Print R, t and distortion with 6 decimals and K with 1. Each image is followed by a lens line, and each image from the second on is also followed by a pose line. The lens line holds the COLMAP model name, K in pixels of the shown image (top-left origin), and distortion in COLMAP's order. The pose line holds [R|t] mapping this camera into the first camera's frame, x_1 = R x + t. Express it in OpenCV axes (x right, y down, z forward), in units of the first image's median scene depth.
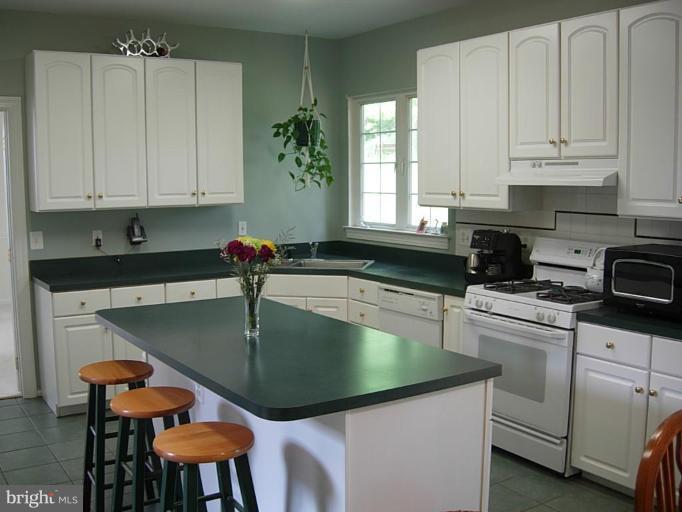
lens RADIAL K [[733.7, 0, 330.5], [0, 733.7, 255.7], [0, 0, 1]] dist [-0.181629, 0.105356]
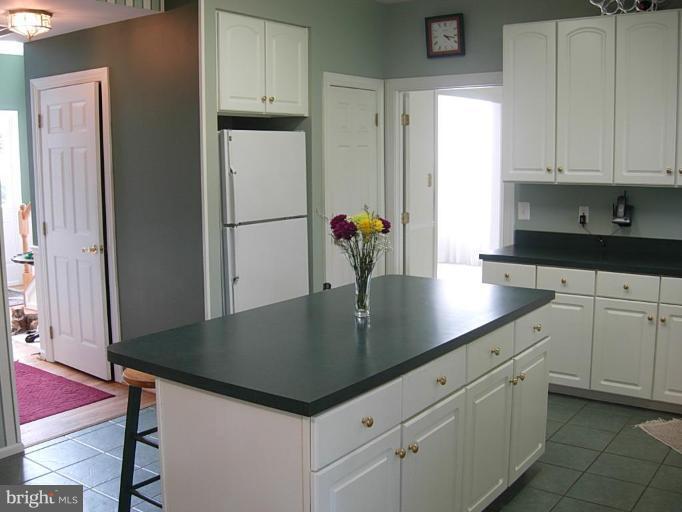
lens RADIAL K [[733.7, 0, 330.5], [0, 733.7, 255.7], [0, 0, 1]] dist [-0.181629, 0.105356]
pose [[0.347949, 0.130363, -0.928406, 0.512424], [-0.092538, 0.990225, 0.104362, -0.045038], [0.932935, 0.049601, 0.356611, 0.415978]]
